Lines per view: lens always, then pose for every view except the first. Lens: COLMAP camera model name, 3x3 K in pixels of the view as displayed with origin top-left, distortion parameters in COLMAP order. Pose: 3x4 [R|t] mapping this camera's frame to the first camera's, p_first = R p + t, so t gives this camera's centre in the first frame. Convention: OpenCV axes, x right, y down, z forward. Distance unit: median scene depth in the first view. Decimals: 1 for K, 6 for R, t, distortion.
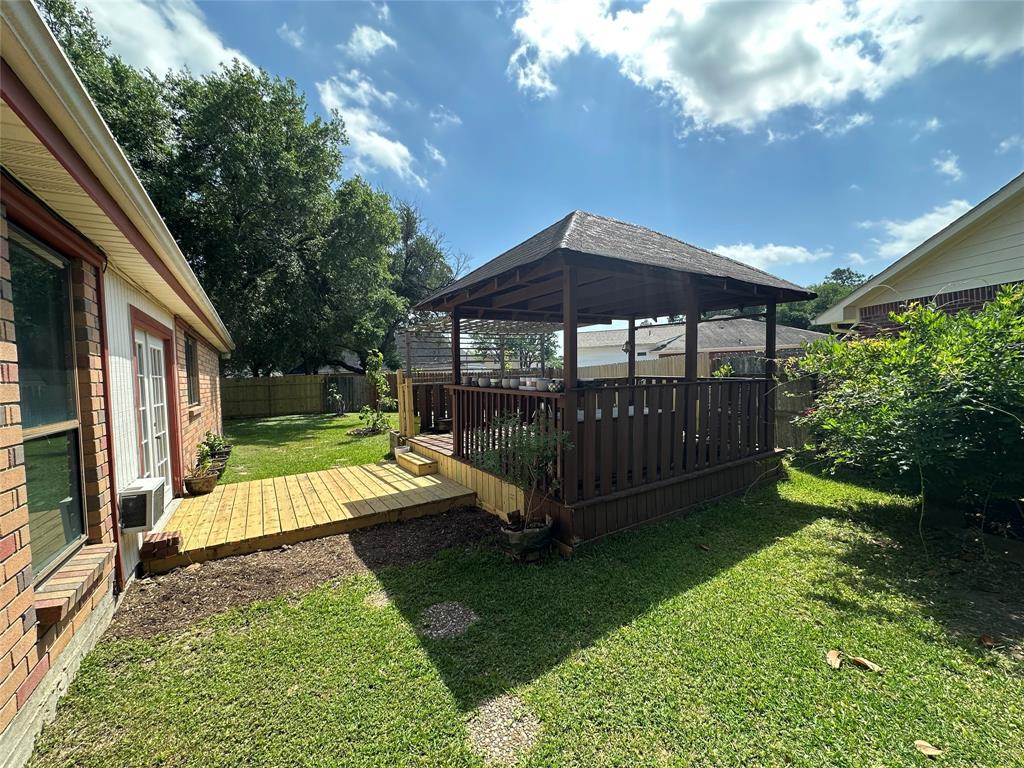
lens RADIAL K [[406.3, 0, 513.2], [0, 406.3, 389.7], [0, 0, 1]] dist [-0.003696, 0.000209]
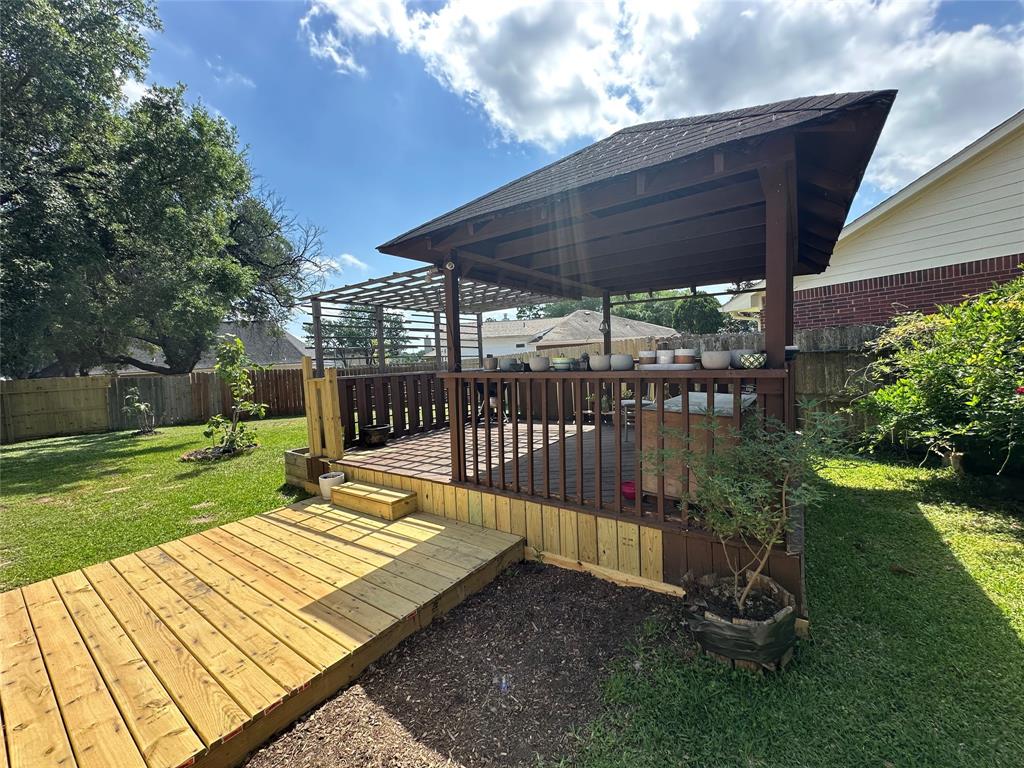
lens RADIAL K [[406.3, 0, 509.6], [0, 406.3, 386.0], [0, 0, 1]] dist [-0.003696, 0.000209]
pose [[0.928989, -0.038934, 0.368053, -0.288263], [0.039036, 0.999212, 0.007170, 0.008416], [-0.368042, 0.007707, 0.929777, 0.354304]]
